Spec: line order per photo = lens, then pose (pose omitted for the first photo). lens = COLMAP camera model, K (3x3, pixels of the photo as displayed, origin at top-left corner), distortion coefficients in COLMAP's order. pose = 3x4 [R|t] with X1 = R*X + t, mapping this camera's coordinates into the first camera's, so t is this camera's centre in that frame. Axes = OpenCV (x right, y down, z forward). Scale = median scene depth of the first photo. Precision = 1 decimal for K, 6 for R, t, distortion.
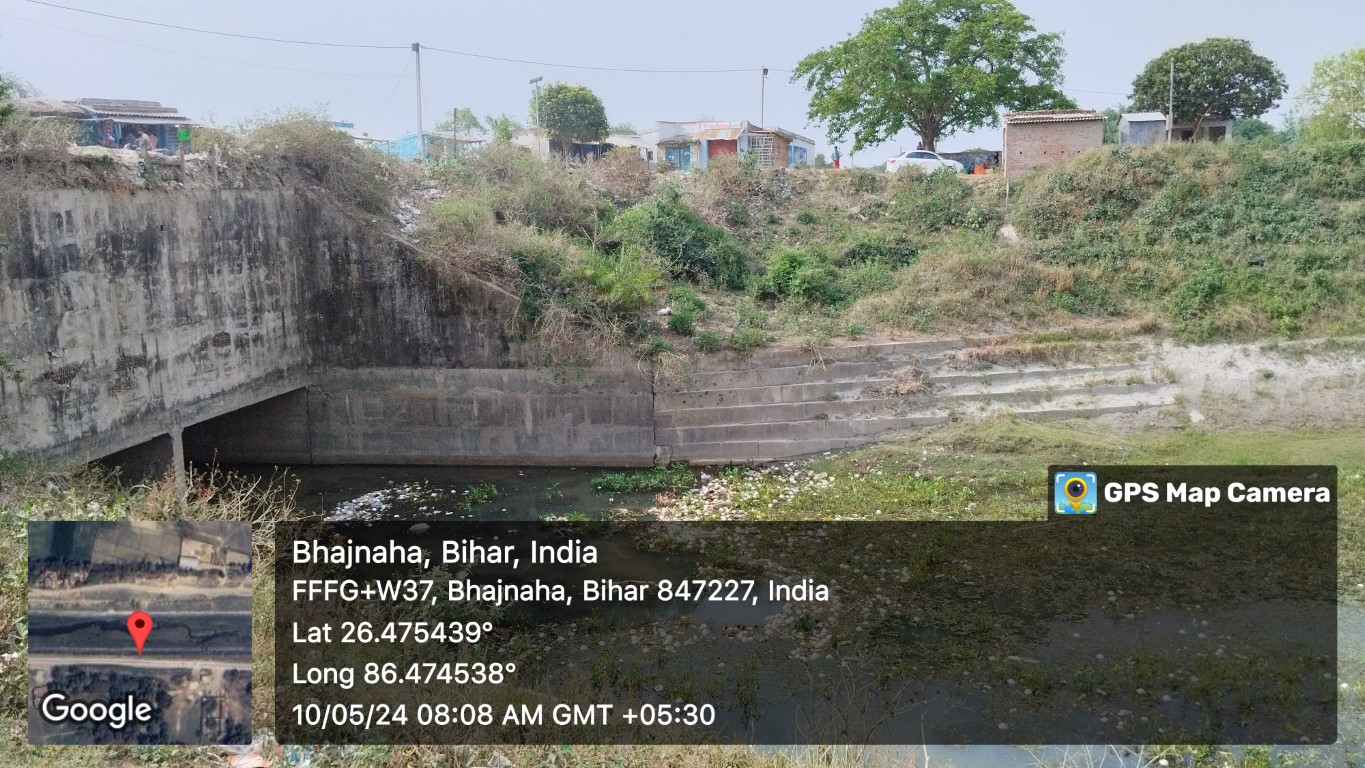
lens RADIAL K [[1137.4, 0, 697.0], [0, 1137.4, 383.5], [0, 0, 1]] dist [0.094402, -0.191029]
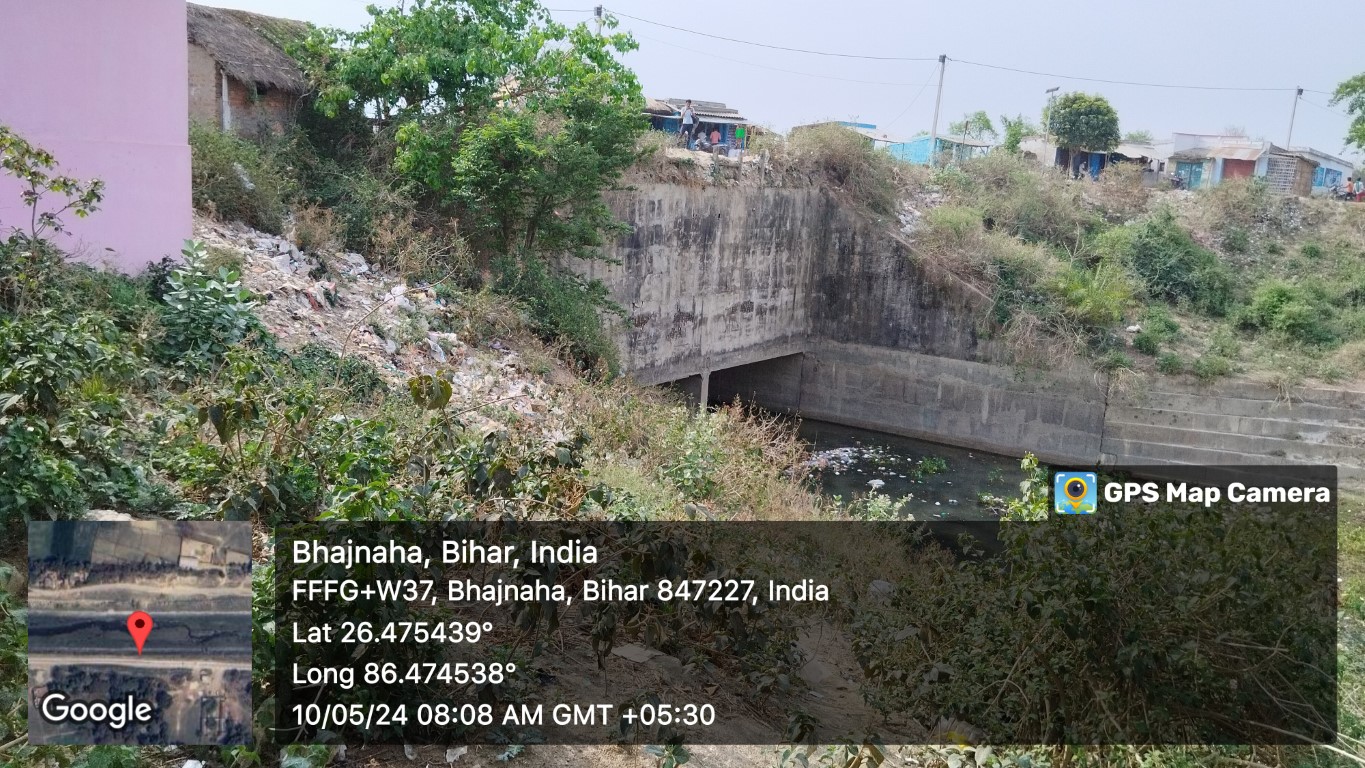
lens RADIAL K [[1137.4, 0, 697.0], [0, 1137.4, 383.5], [0, 0, 1]] dist [0.094402, -0.191029]
pose [[0.904987, 0.152167, -0.397295, 0.039760], [-0.145625, 0.988233, 0.046786, -0.004928], [0.399739, 0.015515, 0.916498, -0.146879]]
